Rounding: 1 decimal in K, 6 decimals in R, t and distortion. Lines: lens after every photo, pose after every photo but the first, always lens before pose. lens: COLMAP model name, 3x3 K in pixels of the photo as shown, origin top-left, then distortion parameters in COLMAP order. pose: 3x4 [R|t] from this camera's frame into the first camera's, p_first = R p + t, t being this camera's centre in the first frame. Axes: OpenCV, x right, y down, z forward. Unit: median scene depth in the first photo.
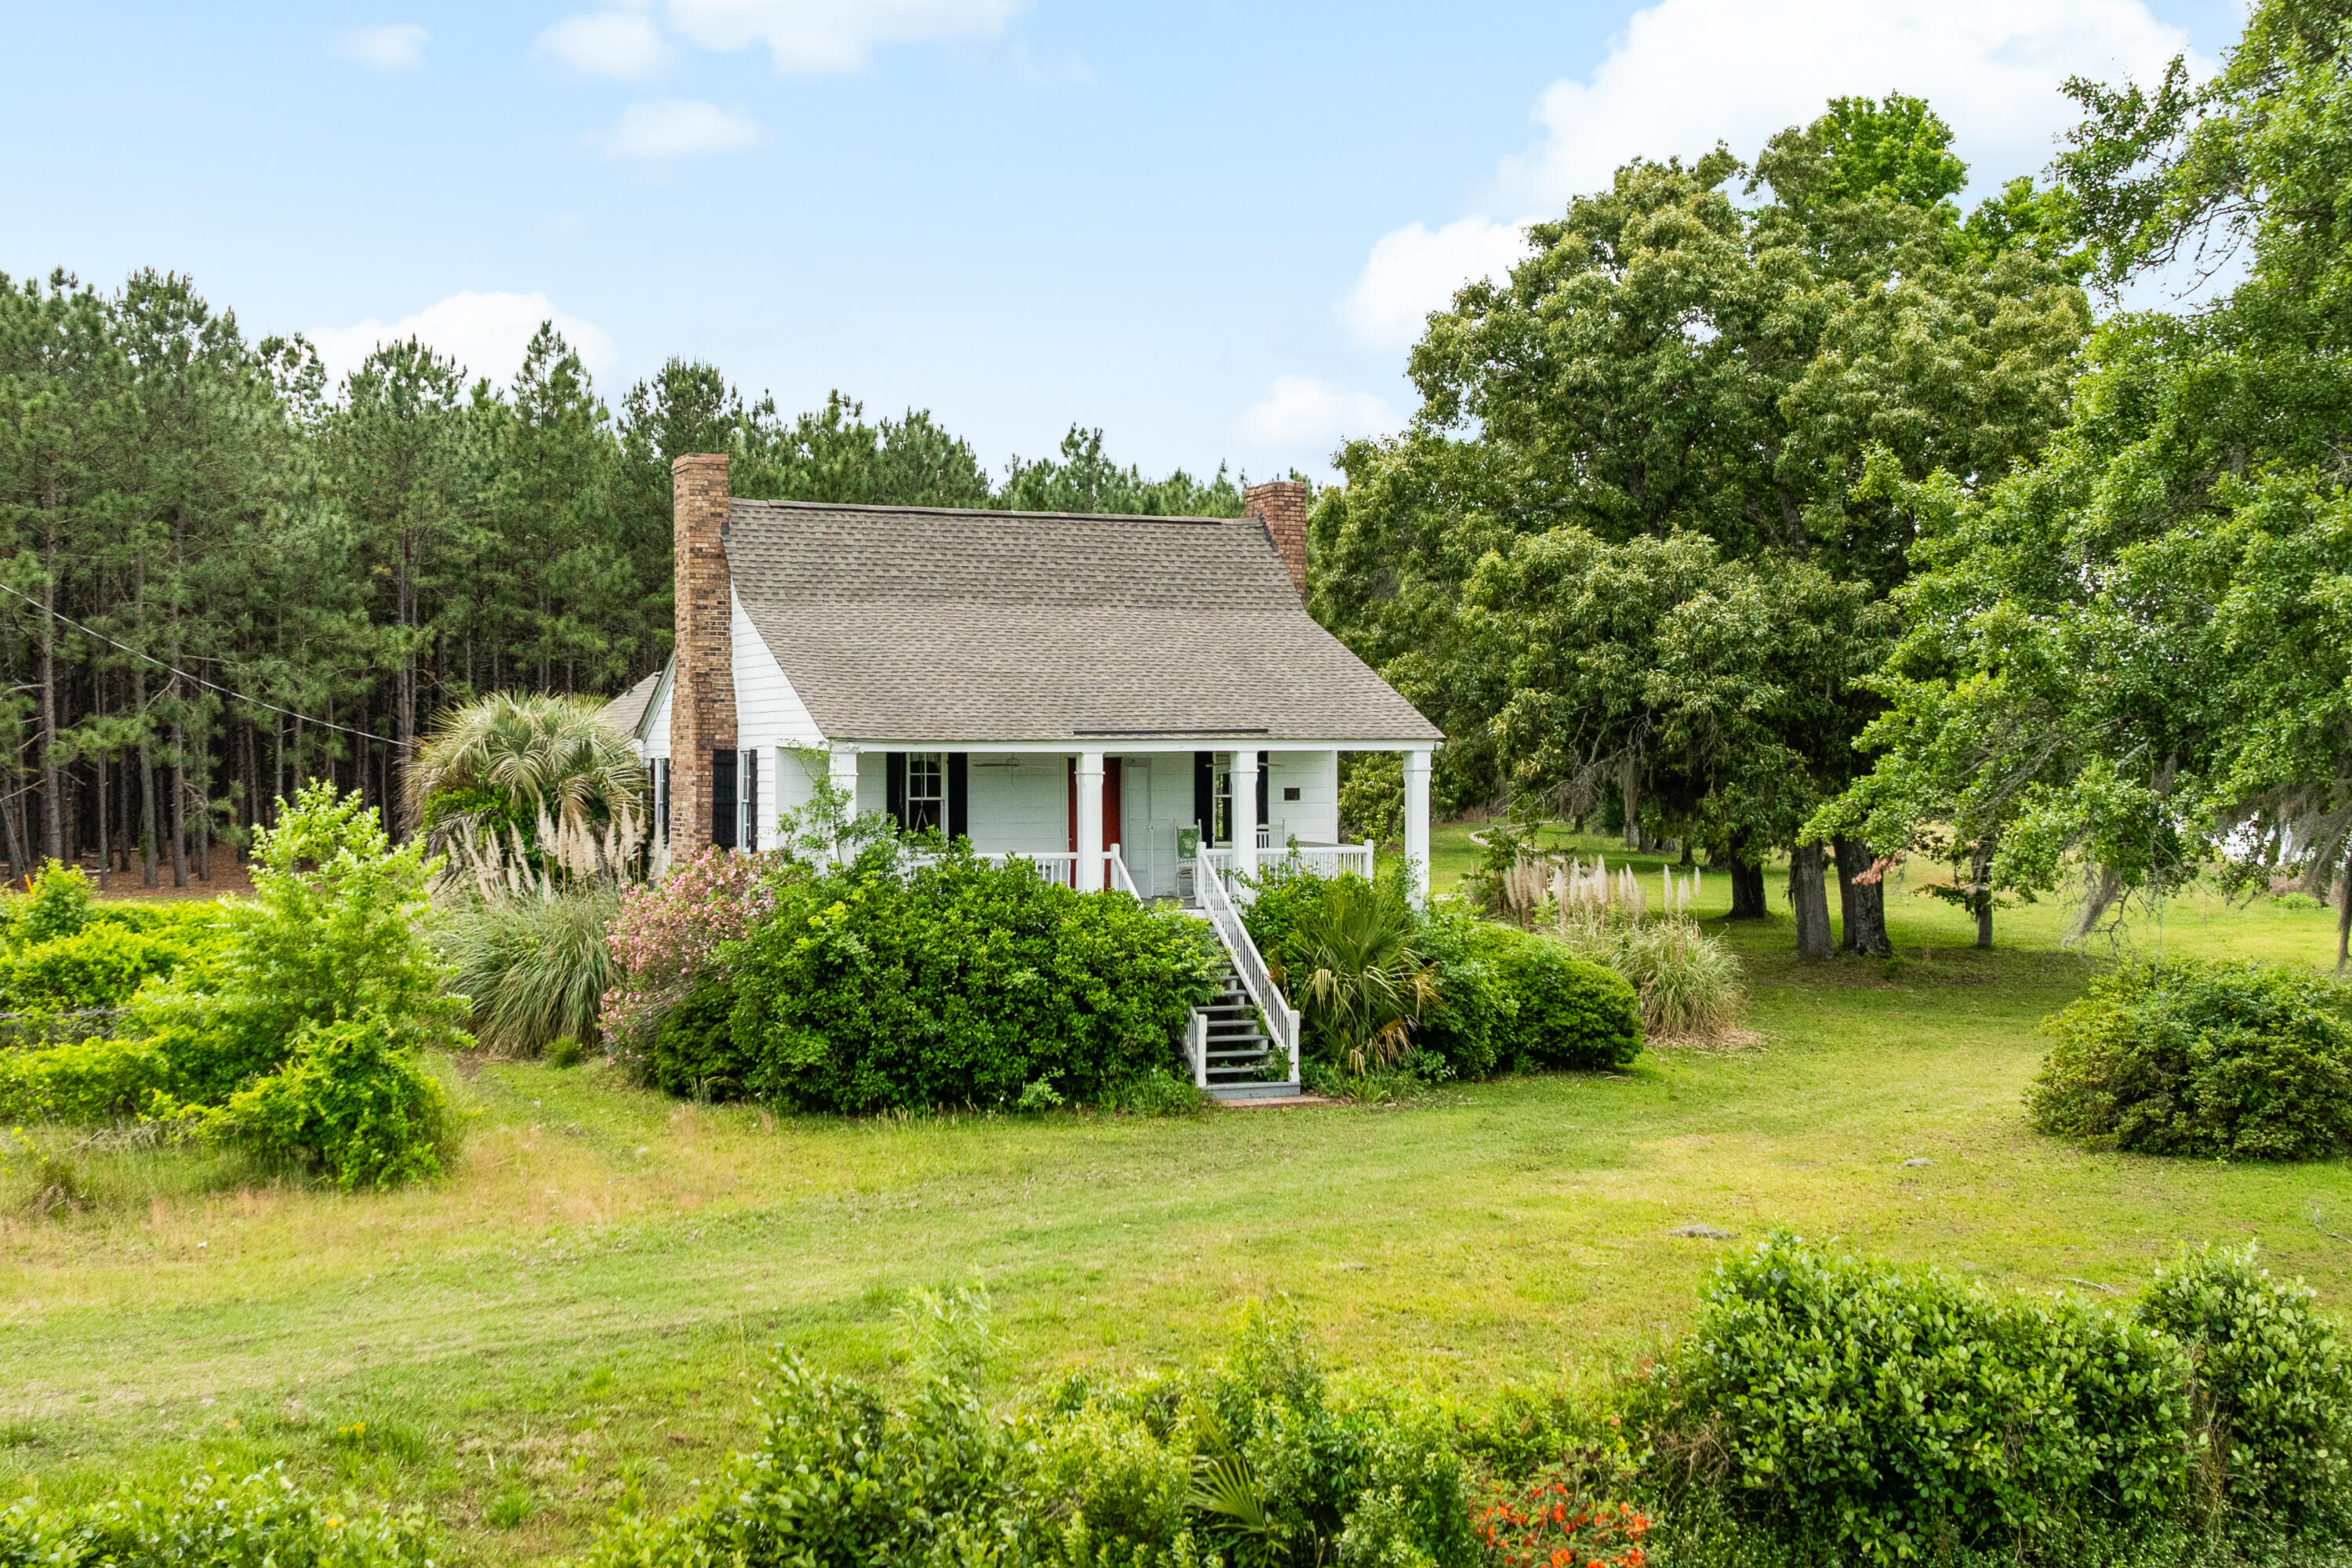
lens RADIAL K [[1620.7, 0, 1176.0], [0, 1620.7, 784.0], [0, 0, 1]] dist [-0.054567, -0.000905]
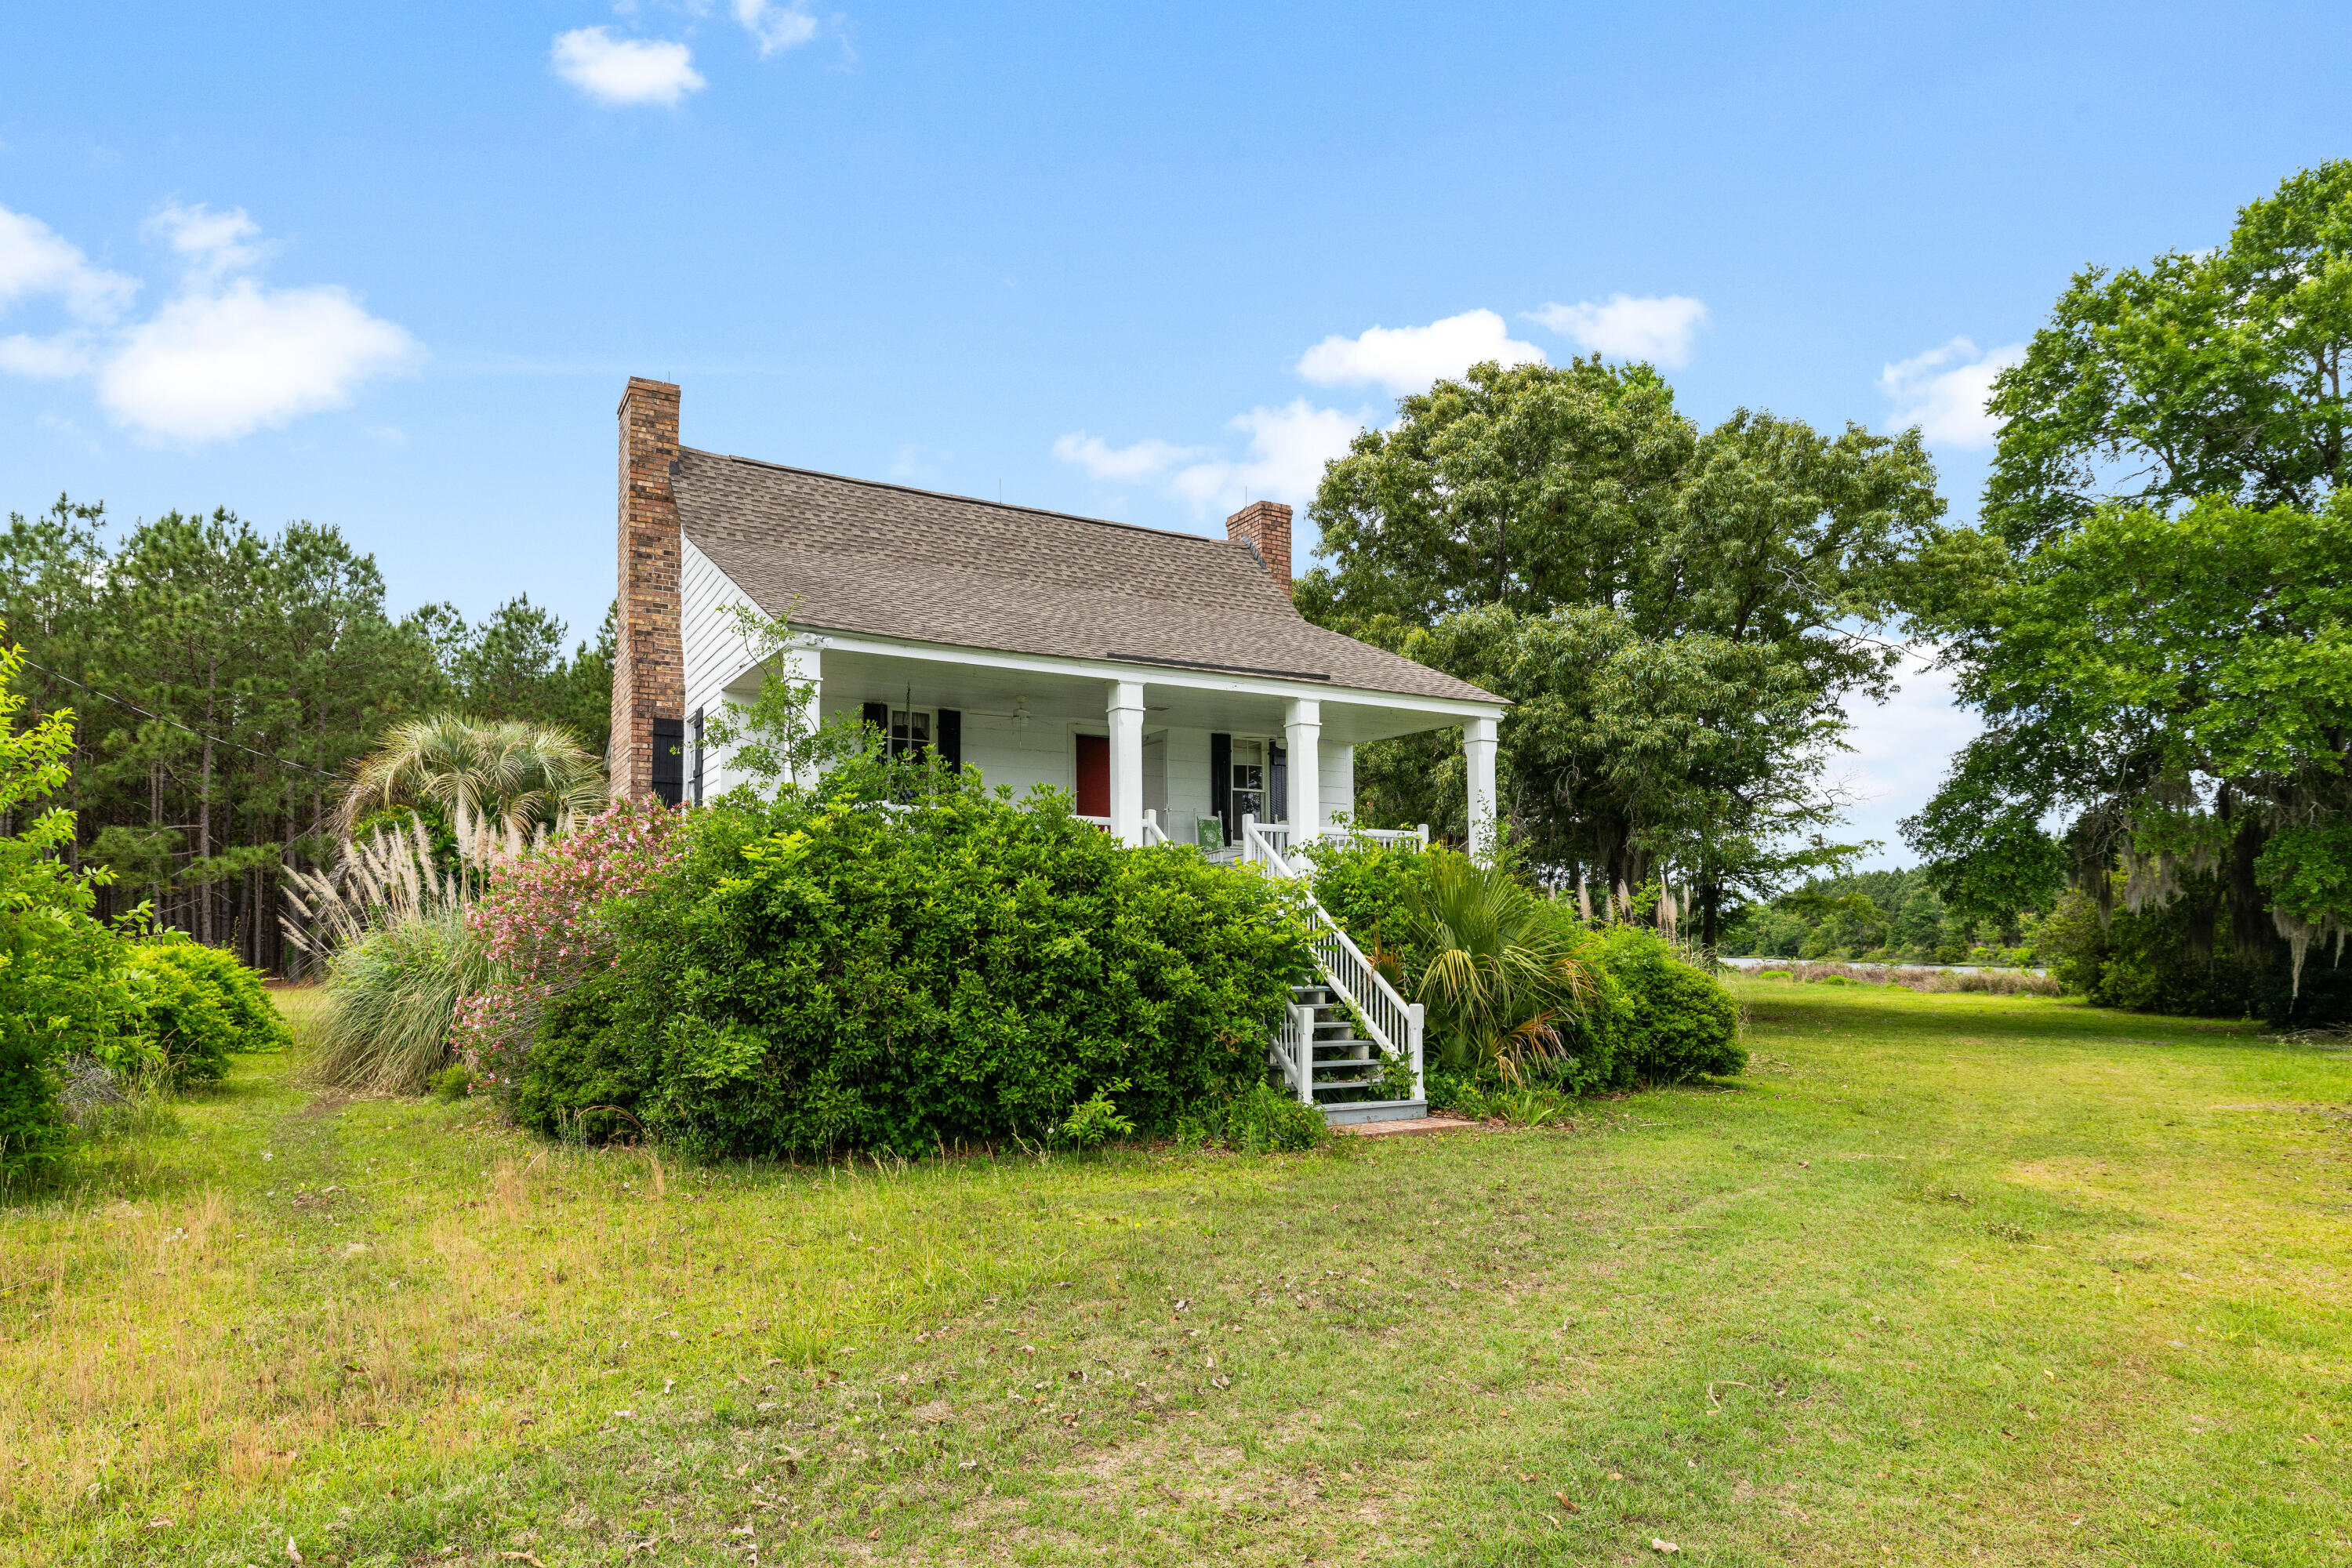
lens RADIAL K [[1360.5, 0, 1225.3], [0, 1360.5, 788.4], [0, 0, 1]] dist [-0.000250, 0.000425]
pose [[0.996451, 0.003760, 0.084093, -0.073093], [0.000736, 0.998574, -0.053371, 0.079366], [-0.084174, 0.053244, 0.995028, 0.402698]]
